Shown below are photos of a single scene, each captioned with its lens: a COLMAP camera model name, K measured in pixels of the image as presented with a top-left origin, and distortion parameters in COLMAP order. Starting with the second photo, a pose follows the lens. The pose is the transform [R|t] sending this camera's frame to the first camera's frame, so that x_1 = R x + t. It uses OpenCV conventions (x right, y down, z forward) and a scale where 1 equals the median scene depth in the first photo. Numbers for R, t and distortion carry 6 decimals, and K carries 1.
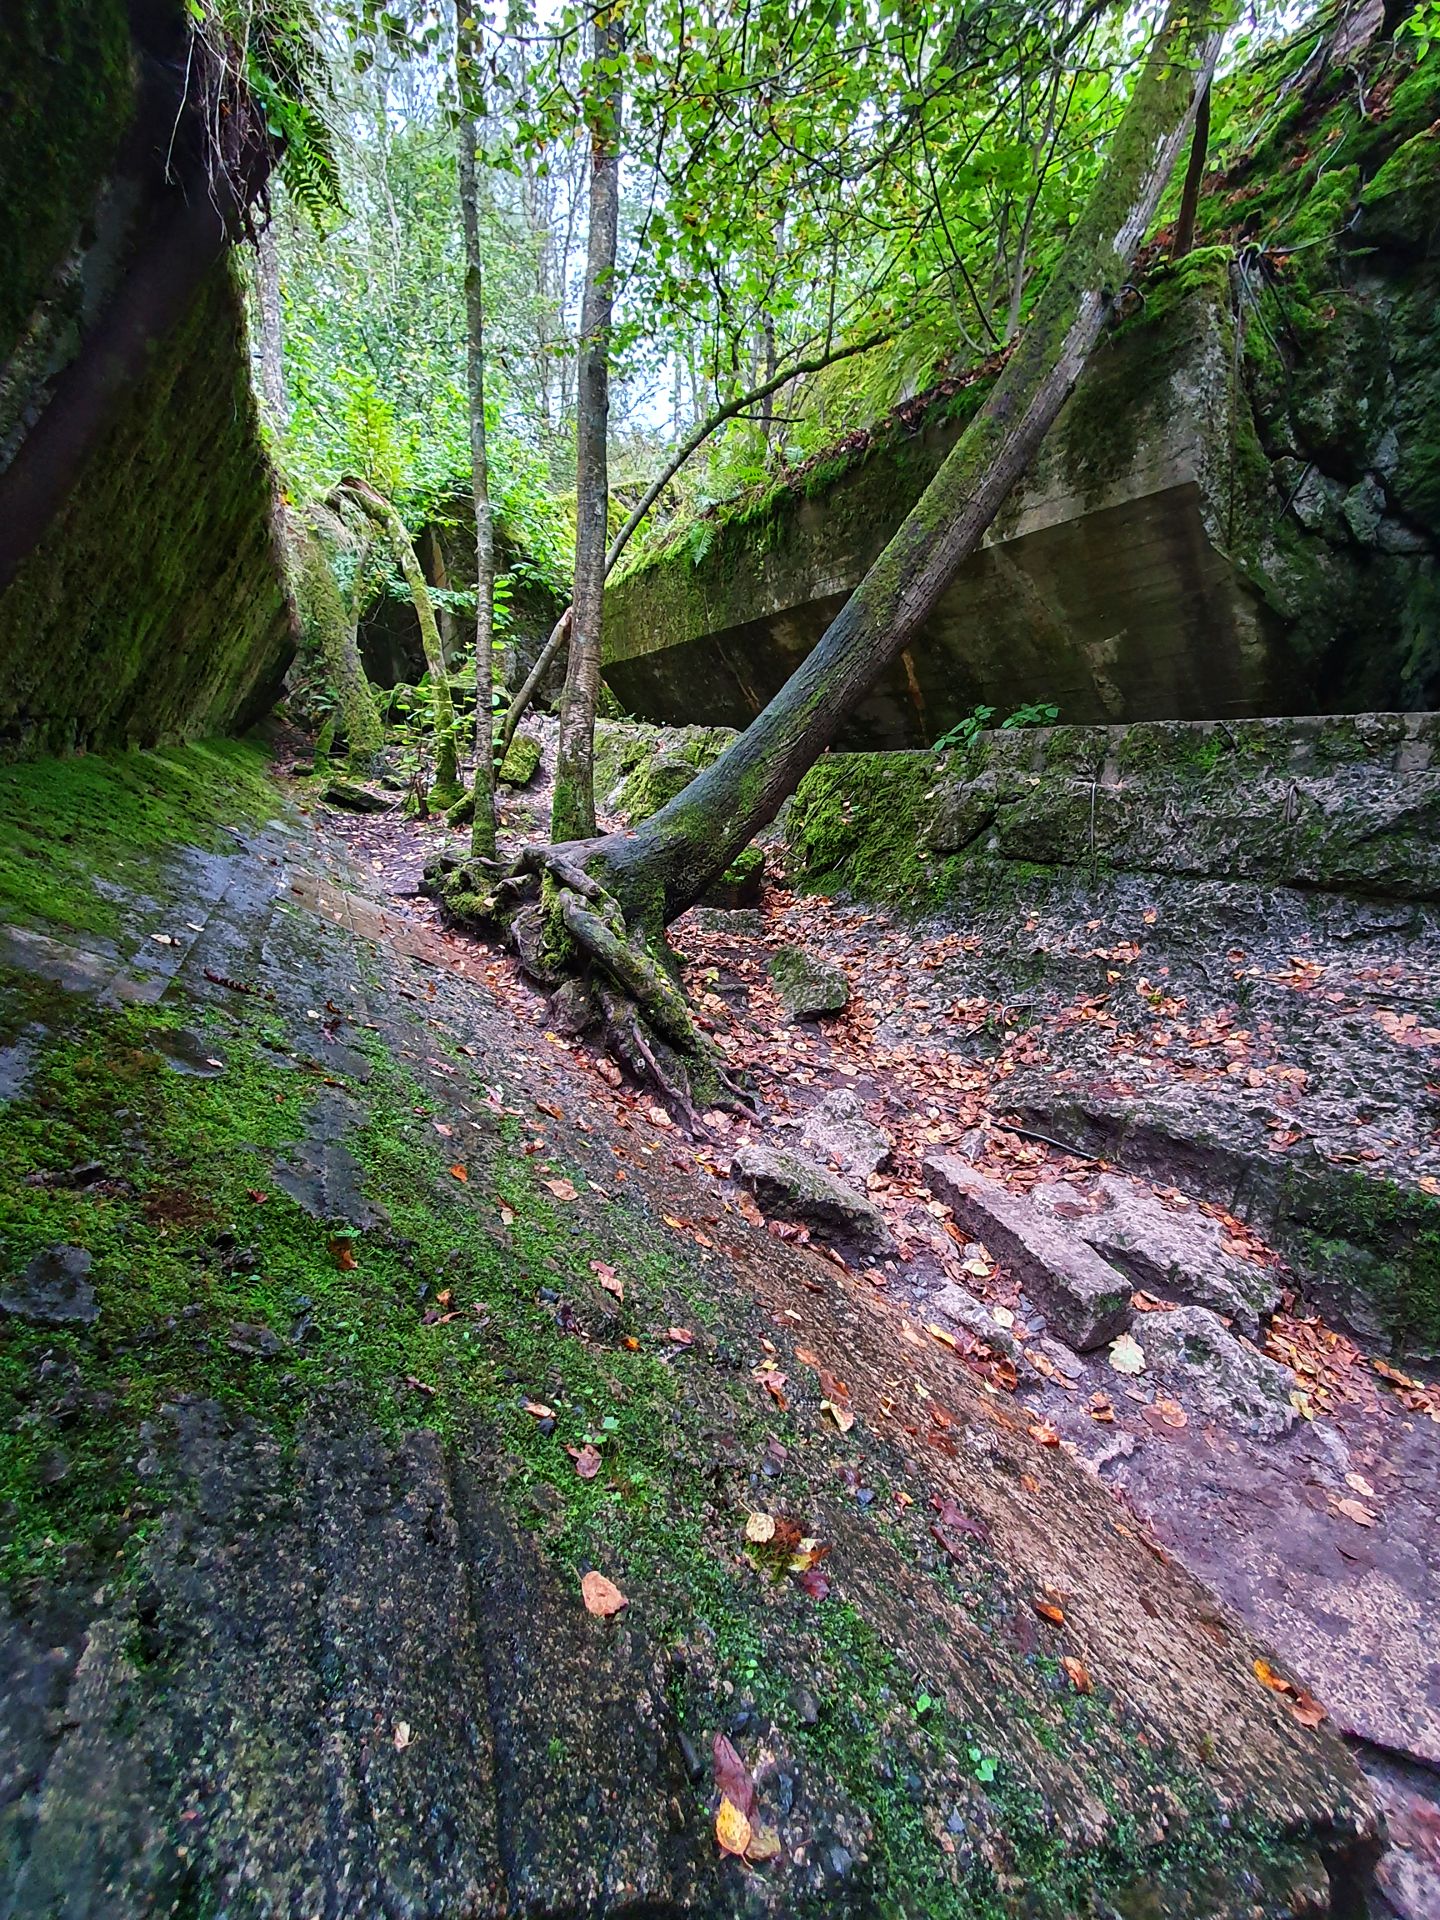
lens RADIAL K [[774.7, 0, 888.4], [0, 774.7, 959.0], [0, 0, 1]] dist [0.000921, 0.000086]
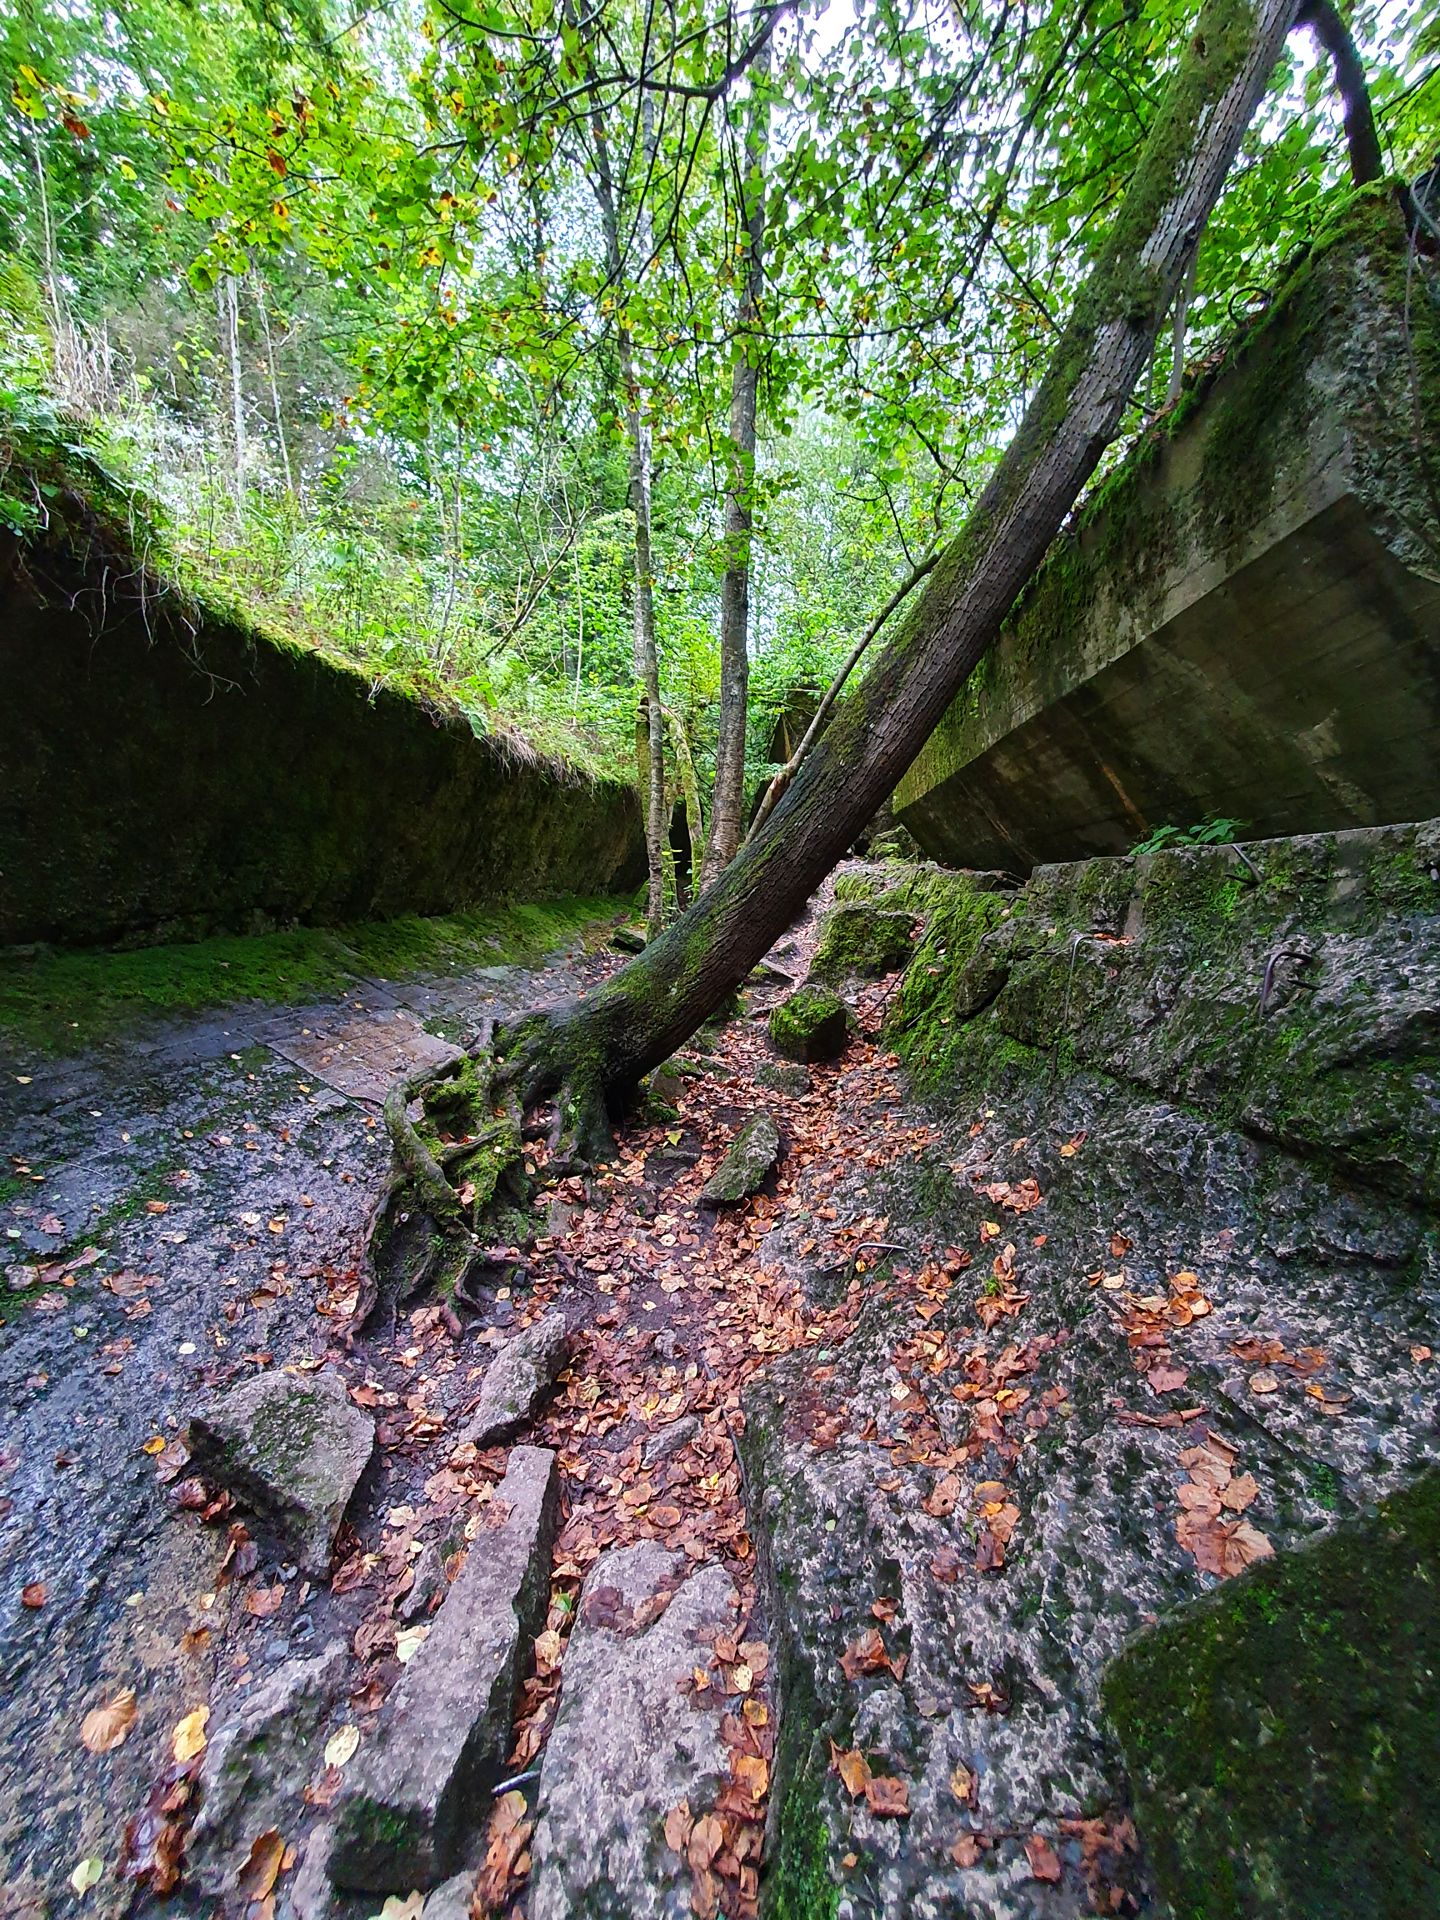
lens RADIAL K [[774.7, 0, 888.4], [0, 774.7, 959.0], [0, 0, 1]] dist [0.000921, 0.000086]
pose [[0.831440, 0.010607, -0.555513, 0.552383], [-0.093707, 0.988173, -0.121383, -0.113176], [0.547655, 0.152979, 0.822600, 0.346859]]
